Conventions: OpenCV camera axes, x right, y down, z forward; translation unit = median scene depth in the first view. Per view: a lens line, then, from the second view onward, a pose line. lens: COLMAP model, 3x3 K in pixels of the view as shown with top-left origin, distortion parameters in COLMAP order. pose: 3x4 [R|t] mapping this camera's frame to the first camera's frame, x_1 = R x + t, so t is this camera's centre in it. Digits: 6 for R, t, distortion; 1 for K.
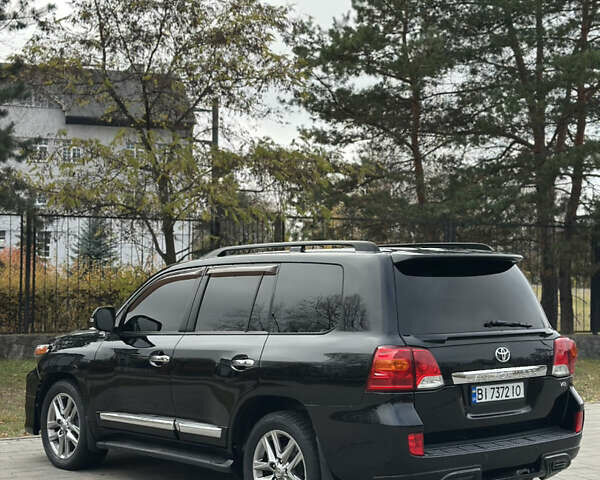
lens RADIAL K [[1115.5, 0, 300.0], [0, 1115.5, 240.0], [0, 0, 1]] dist [0.174516, -0.083726]
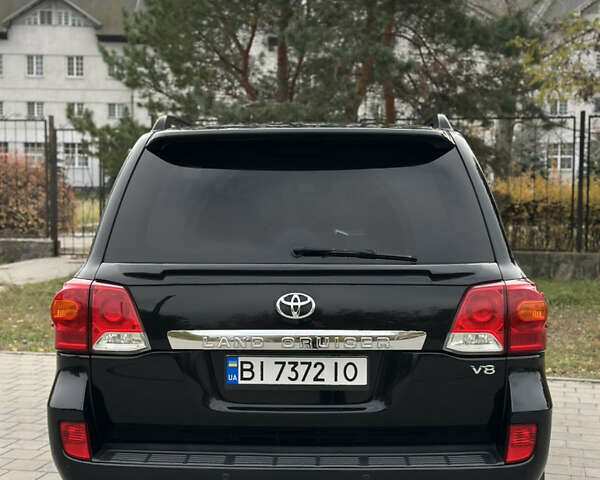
lens RADIAL K [[1115.5, 0, 300.0], [0, 1115.5, 240.0], [0, 0, 1]] dist [0.174516, -0.083726]
pose [[0.736176, 0.032522, -0.676008, 0.562384], [0.017097, 0.997632, 0.066614, 0.031835], [0.676574, -0.060597, 0.733877, 0.593959]]
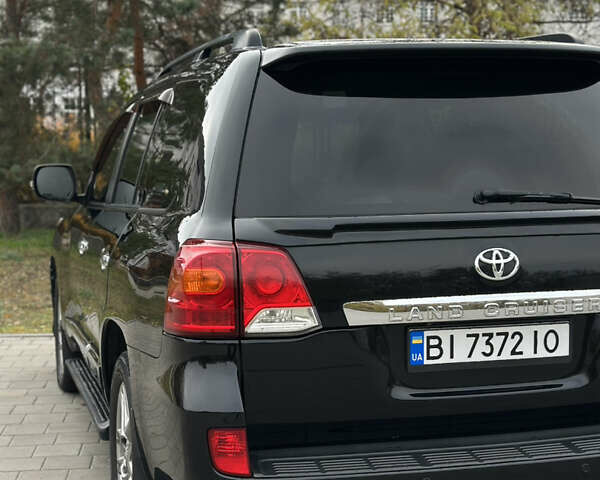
lens RADIAL K [[1115.5, 0, 300.0], [0, 1115.5, 240.0], [0, 0, 1]] dist [0.174516, -0.083726]
pose [[0.911752, 0.030454, -0.409611, 0.294559], [0.017941, 0.993343, 0.113788, 0.039456], [0.410350, -0.111095, 0.905136, 0.559489]]
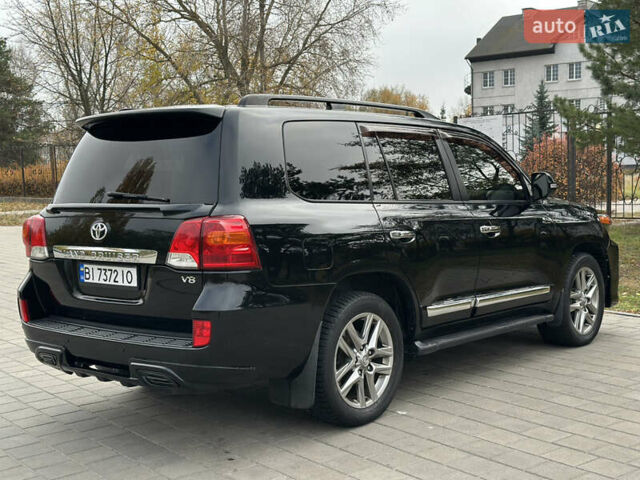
lens RADIAL K [[896.5, 0, 320.0], [0, 896.5, 240.0], [0, 0, 1]] dist [0.148014, -0.120174]
pose [[0.142237, 0.064462, -0.987731, 0.884883], [0.050723, 0.996092, 0.072311, 0.067742], [0.988532, -0.060386, 0.138412, 1.074508]]
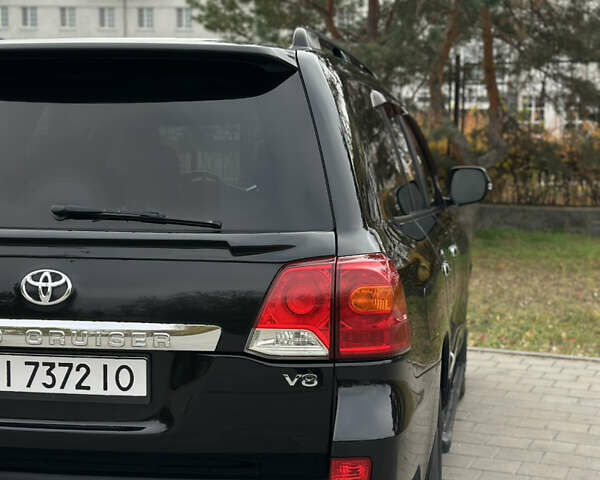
lens RADIAL K [[1115.5, 0, 300.0], [0, 1115.5, 240.0], [0, 0, 1]] dist [0.174516, -0.083726]
pose [[0.625798, 0.070073, -0.776831, 0.560975], [0.018031, 0.994390, 0.104223, 0.043582], [0.779776, -0.079230, 0.621025, 0.820374]]
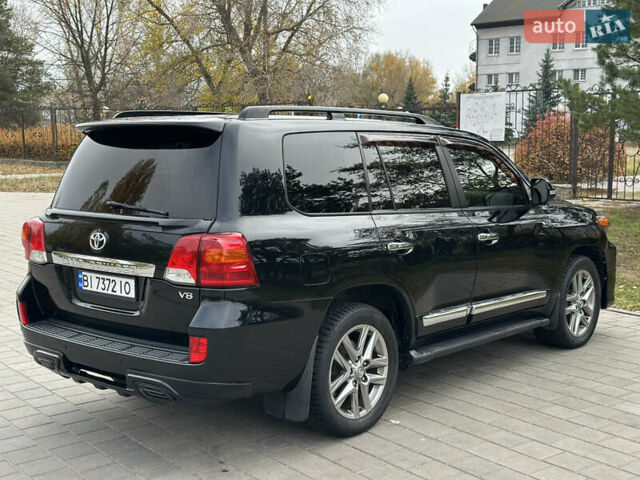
lens RADIAL K [[896.5, 0, 320.0], [0, 896.5, 240.0], [0, 0, 1]] dist [0.148014, -0.120174]
pose [[0.140266, 0.108314, -0.984171, 0.884314], [0.030245, 0.993066, 0.113604, 0.028279], [0.989652, -0.045701, 0.136018, 1.078070]]
